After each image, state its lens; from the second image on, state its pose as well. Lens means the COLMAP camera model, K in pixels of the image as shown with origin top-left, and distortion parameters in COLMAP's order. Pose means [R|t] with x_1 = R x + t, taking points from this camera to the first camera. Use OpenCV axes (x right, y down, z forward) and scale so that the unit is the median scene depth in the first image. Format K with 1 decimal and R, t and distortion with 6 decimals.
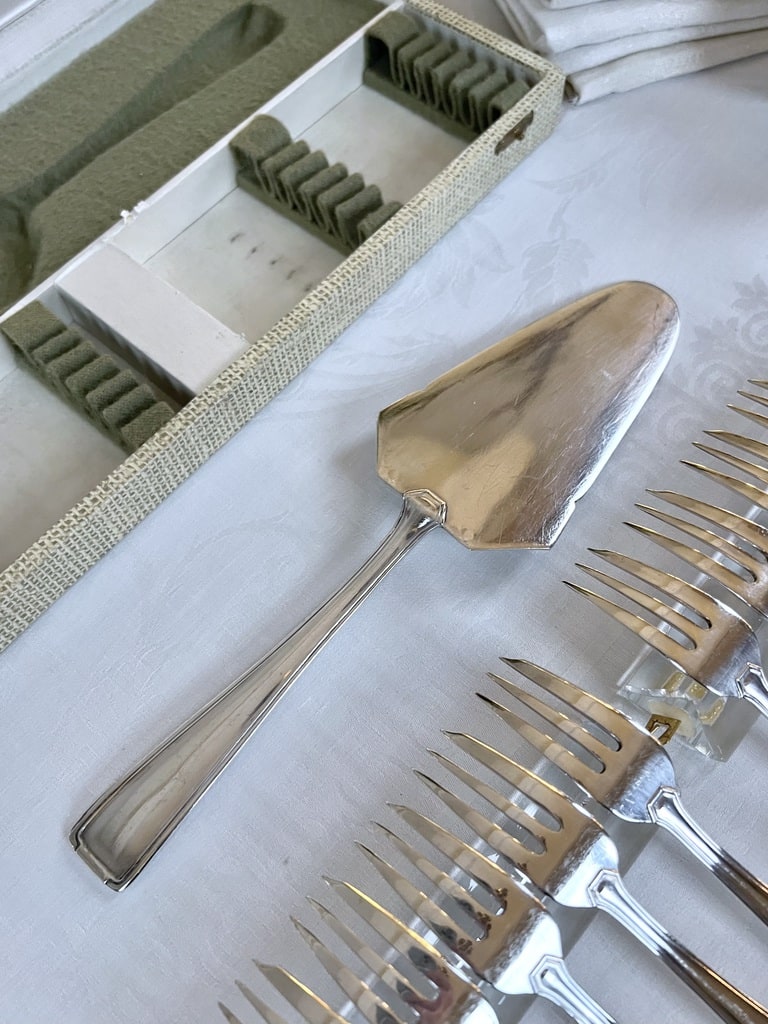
lens RADIAL K [[790.9, 0, 362.8], [0, 790.9, 565.7], [0, 0, 1]] dist [0.002517, -0.003479]
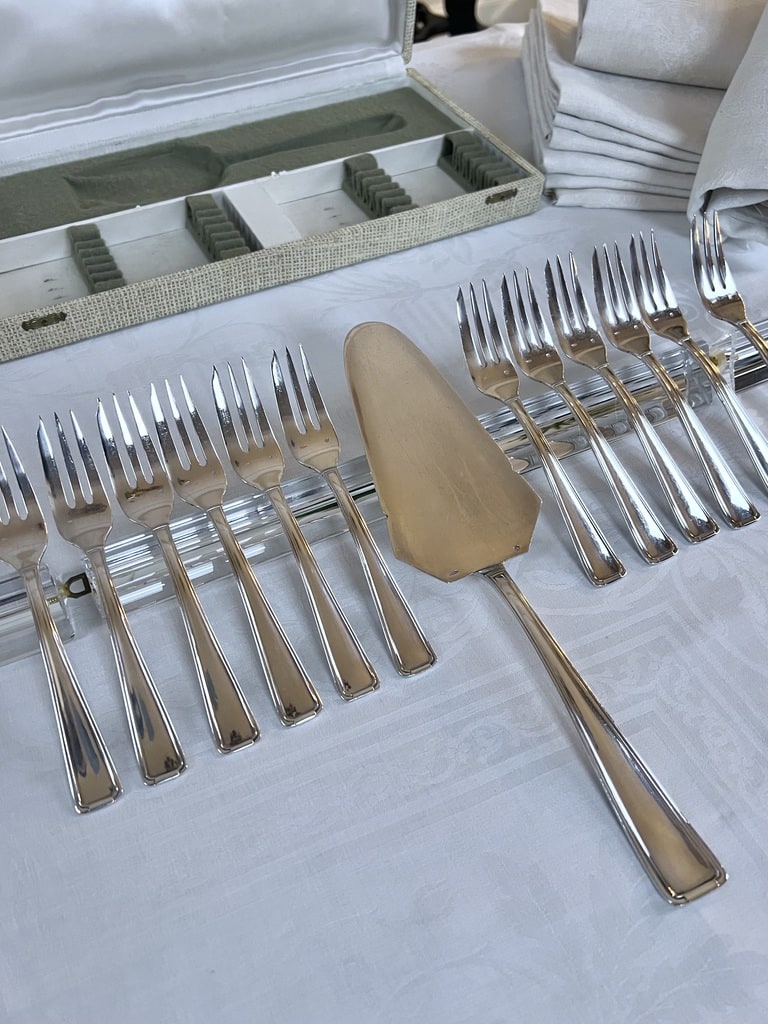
lens RADIAL K [[772.7, 0, 296.5], [0, 772.7, 508.9], [0, 0, 1]] dist [-0.004773, -0.006611]
pose [[0.908593, 0.350203, -0.227631, 0.412355], [-0.397470, 0.892422, -0.213545, 0.588827], [0.128358, 0.284502, 0.950044, -0.444422]]
